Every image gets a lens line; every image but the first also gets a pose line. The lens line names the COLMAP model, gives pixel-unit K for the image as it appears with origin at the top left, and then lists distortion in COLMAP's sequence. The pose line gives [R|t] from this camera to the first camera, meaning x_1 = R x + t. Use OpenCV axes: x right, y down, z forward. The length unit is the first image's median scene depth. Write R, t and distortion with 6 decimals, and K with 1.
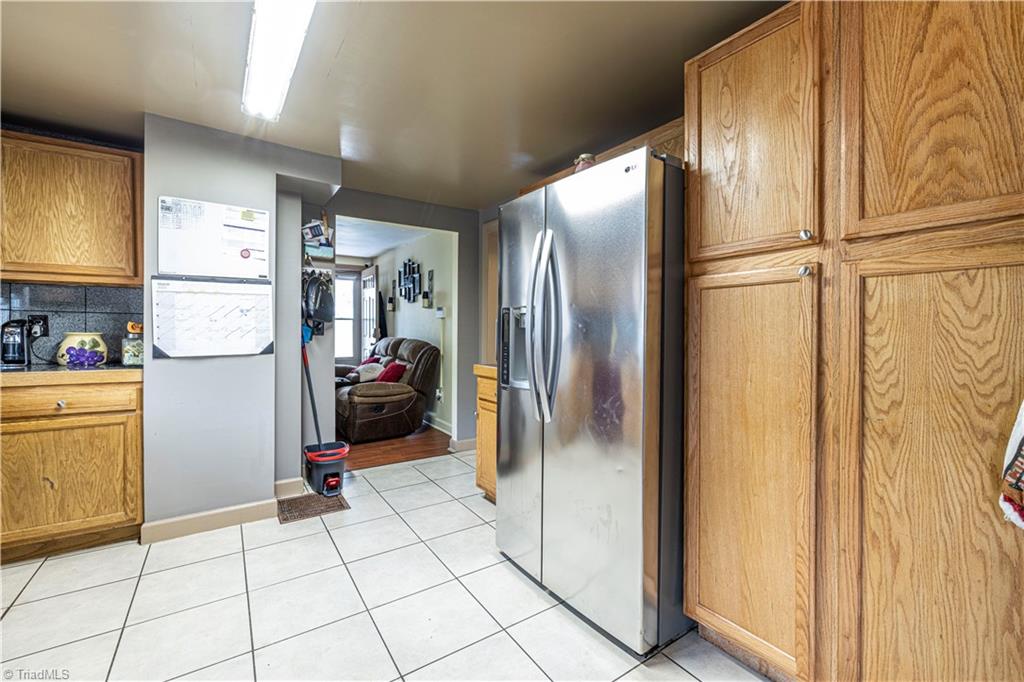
lens RADIAL K [[431.9, 0, 517.9], [0, 431.9, 330.3], [0, 0, 1]] dist [0.001766, -0.000682]
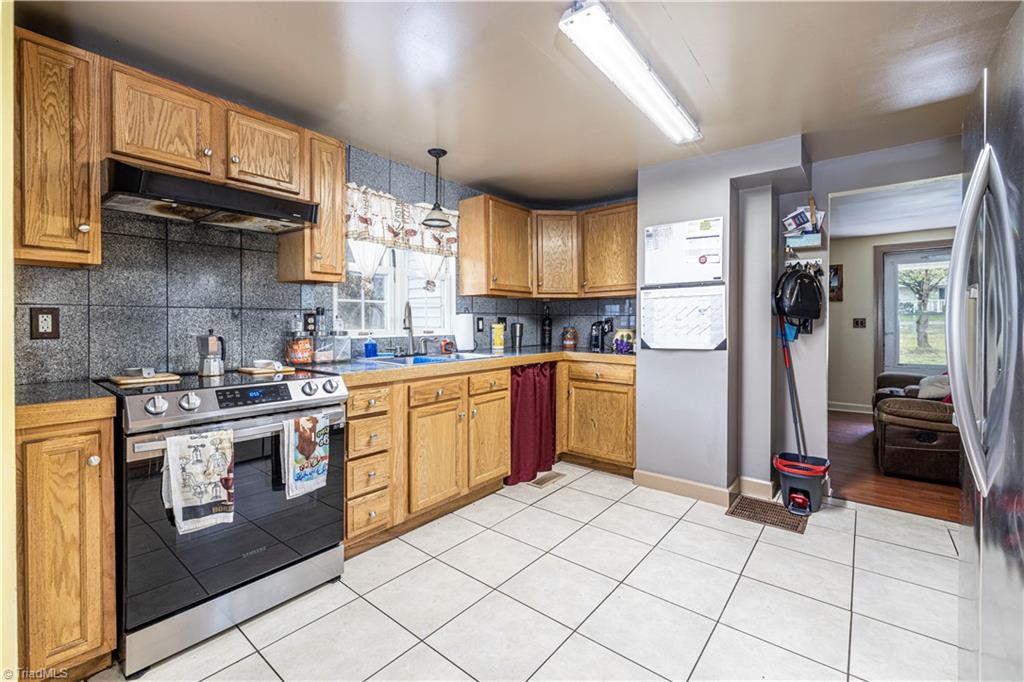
lens RADIAL K [[431.9, 0, 493.1], [0, 431.9, 316.2], [0, 0, 1]] dist [0.001766, -0.000682]
pose [[0.264886, -0.025215, -0.963950, 0.317724], [-0.002373, 0.999638, -0.026801, 0.001086], [0.964277, 0.009386, 0.264730, 0.183594]]
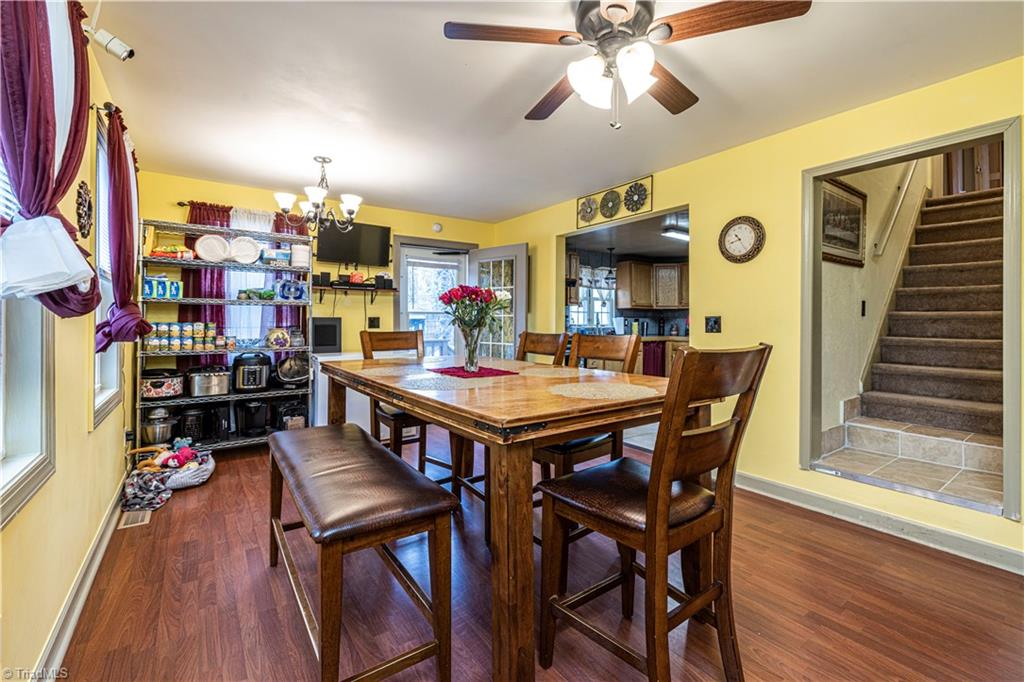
lens RADIAL K [[431.9, 0, 506.4], [0, 431.9, 319.9], [0, 0, 1]] dist [0.001766, -0.000682]
pose [[0.033779, -0.015871, -0.999303, 1.858110], [-0.008367, 0.999834, -0.016163, 0.028528], [0.999394, 0.008907, 0.033641, -0.402716]]
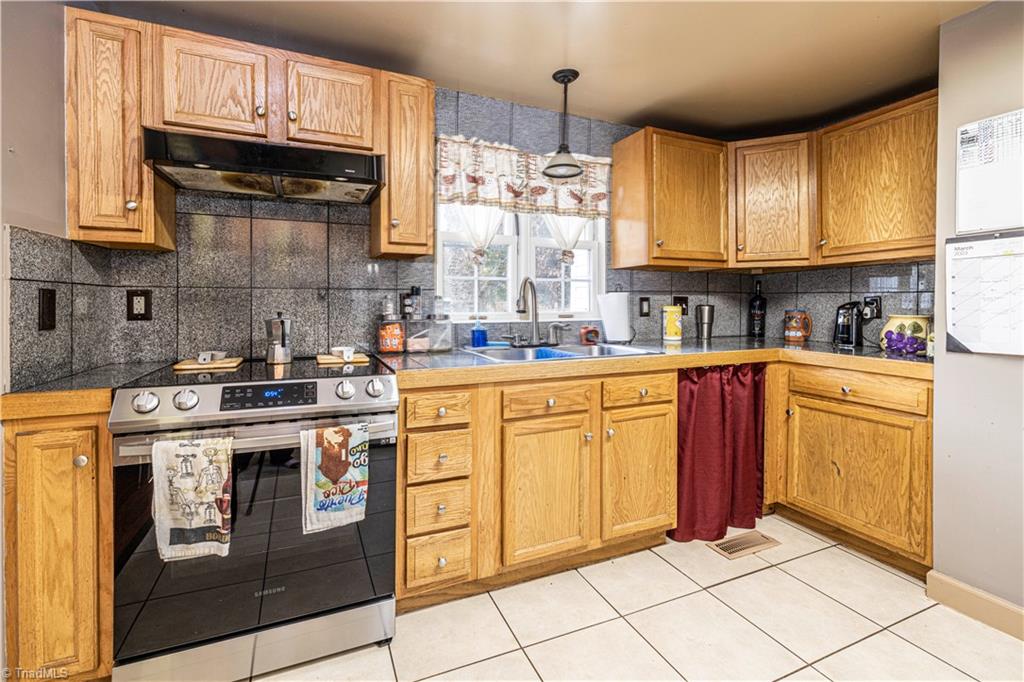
lens RADIAL K [[431.9, 0, 473.7], [0, 431.9, 304.1], [0, 0, 1]] dist [0.001766, -0.000682]
pose [[-0.226602, -0.011935, -0.973914, 0.051263], [-0.006829, 0.999920, -0.010665, -0.002063], [0.973964, 0.004234, -0.226665, 0.360593]]
